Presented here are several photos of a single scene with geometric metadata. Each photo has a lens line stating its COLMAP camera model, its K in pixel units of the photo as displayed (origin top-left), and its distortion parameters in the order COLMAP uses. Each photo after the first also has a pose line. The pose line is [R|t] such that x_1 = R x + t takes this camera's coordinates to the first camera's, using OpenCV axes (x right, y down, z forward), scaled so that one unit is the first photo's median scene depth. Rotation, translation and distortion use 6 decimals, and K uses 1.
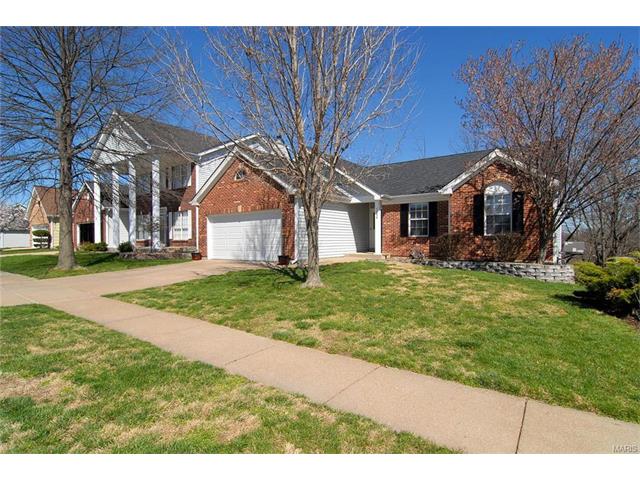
lens RADIAL K [[344.2, 0, 321.3], [0, 344.2, 242.7], [0, 0, 1]] dist [-0.007260, -0.004074]
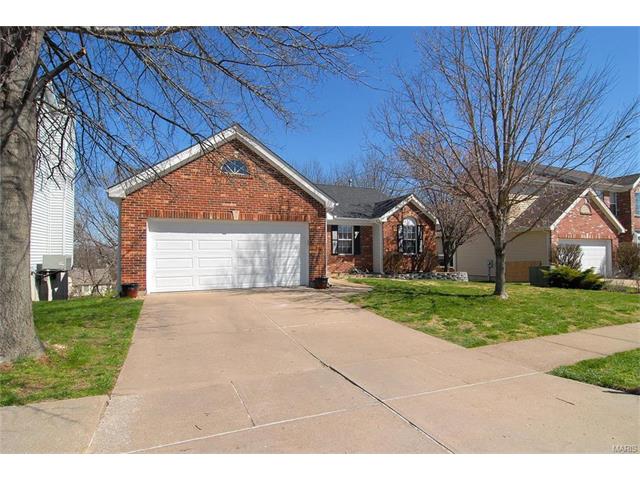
lens RADIAL K [[344.2, 0, 319.3], [0, 344.2, 244.8], [0, 0, 1]] dist [-0.007260, -0.004074]
pose [[0.499013, 0.024663, 0.866244, -0.924228], [0.009927, 0.999367, -0.034172, -0.017108], [-0.866538, 0.025651, 0.498452, 0.623604]]
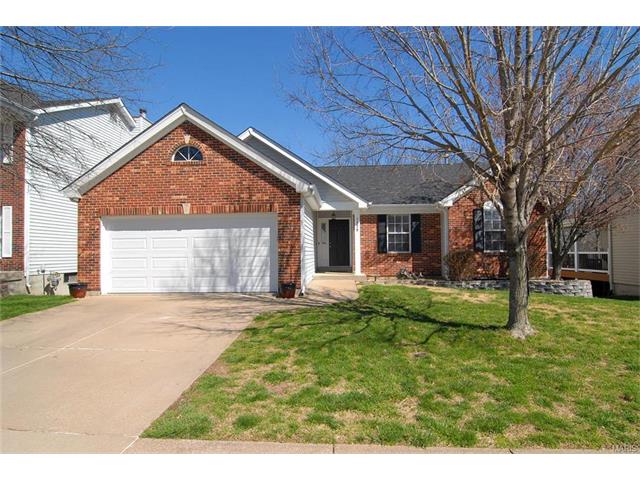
lens RADIAL K [[362.7, 0, 319.4], [0, 362.7, 244.2], [0, 0, 1]] dist [-0.012326, -0.001595]
pose [[0.842813, 0.008323, 0.538142, -0.469631], [0.009884, 0.999472, -0.030938, -0.017161], [-0.538115, 0.031394, 0.842286, 0.411499]]
